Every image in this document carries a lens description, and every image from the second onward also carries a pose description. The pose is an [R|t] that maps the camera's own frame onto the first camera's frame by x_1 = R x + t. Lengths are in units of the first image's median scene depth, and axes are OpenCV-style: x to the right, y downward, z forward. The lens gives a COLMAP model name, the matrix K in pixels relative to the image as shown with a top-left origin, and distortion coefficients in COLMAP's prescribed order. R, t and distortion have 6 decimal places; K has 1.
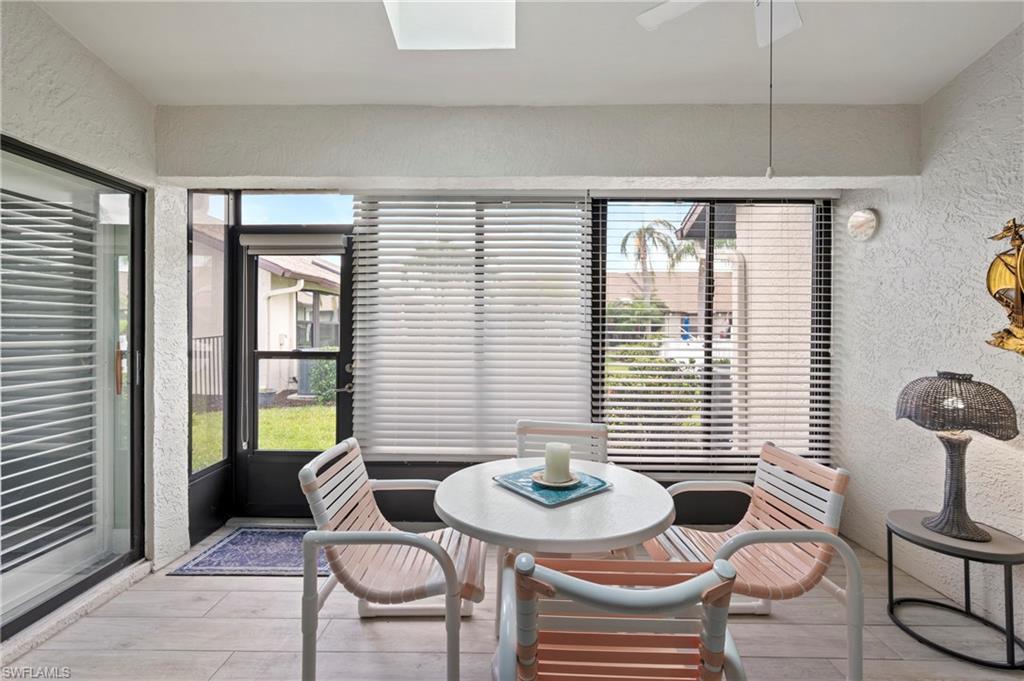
lens RADIAL K [[427.2, 0, 507.1], [0, 427.2, 334.2], [0, 0, 1]] dist [0.002716, 0.000356]
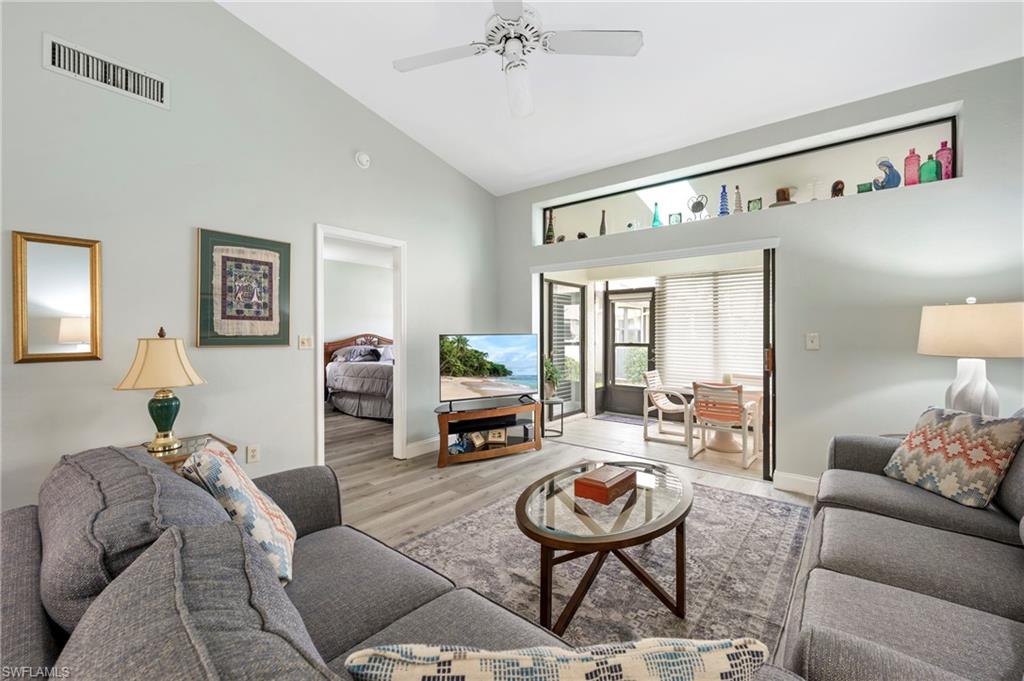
lens RADIAL K [[427.2, 0, 510.0], [0, 427.2, 334.7], [0, 0, 1]] dist [0.002716, 0.000356]
pose [[0.788427, -0.001802, -0.615126, 0.420745], [0.002896, 0.999995, 0.000783, -0.010466], [0.615122, -0.002399, 0.788428, -1.242651]]
